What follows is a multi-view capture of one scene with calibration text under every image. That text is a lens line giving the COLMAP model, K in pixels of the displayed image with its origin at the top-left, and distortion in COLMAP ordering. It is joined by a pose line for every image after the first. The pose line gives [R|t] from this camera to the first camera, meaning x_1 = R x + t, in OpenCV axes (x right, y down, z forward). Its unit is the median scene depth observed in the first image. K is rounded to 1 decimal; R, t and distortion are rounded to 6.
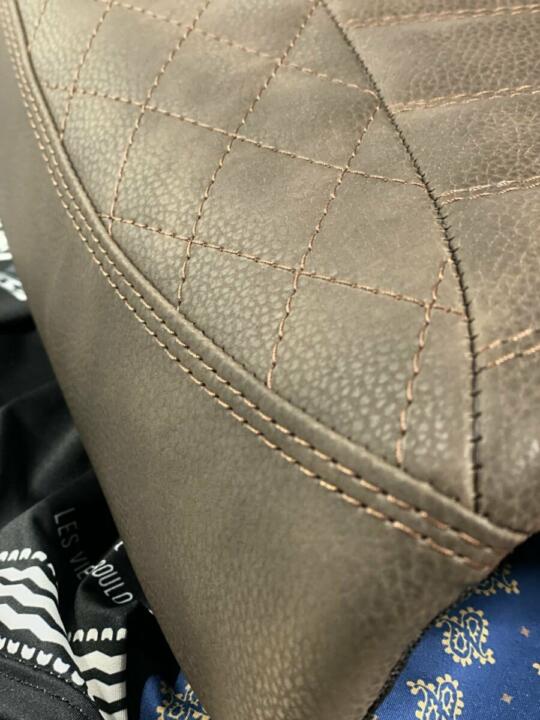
lens RADIAL K [[1100.8, 0, 270.0], [0, 1100.8, 360.0], [0, 0, 1]] dist [-0.005930, -0.060735]
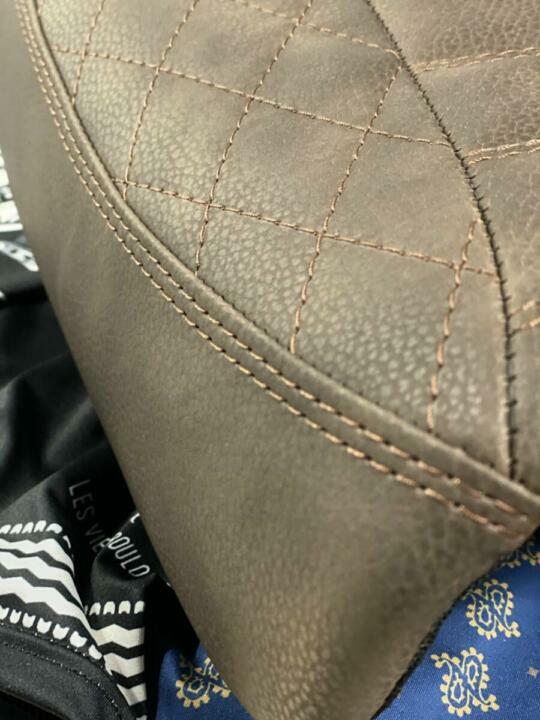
lens RADIAL K [[1097.3, 0, 270.0], [0, 1097.3, 360.0], [0, 0, 1]] dist [0.000048, -0.078071]
pose [[0.999983, -0.002615, -0.005303, -0.013272], [0.002717, 0.999807, 0.019467, 0.010757], [0.005251, -0.019481, 0.999796, 0.029025]]
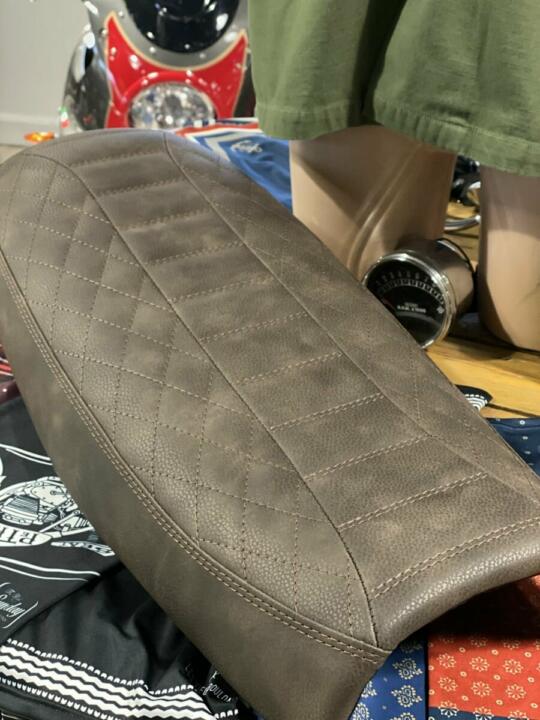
lens RADIAL K [[1097.7, 0, 270.0], [0, 1097.7, 360.0], [0, 0, 1]] dist [0.108243, 0.006420]
pose [[0.965619, -0.126517, 0.227096, -0.556483], [0.139231, 0.989419, -0.040801, -0.450661], [-0.219532, 0.071017, 0.973017, -1.609099]]
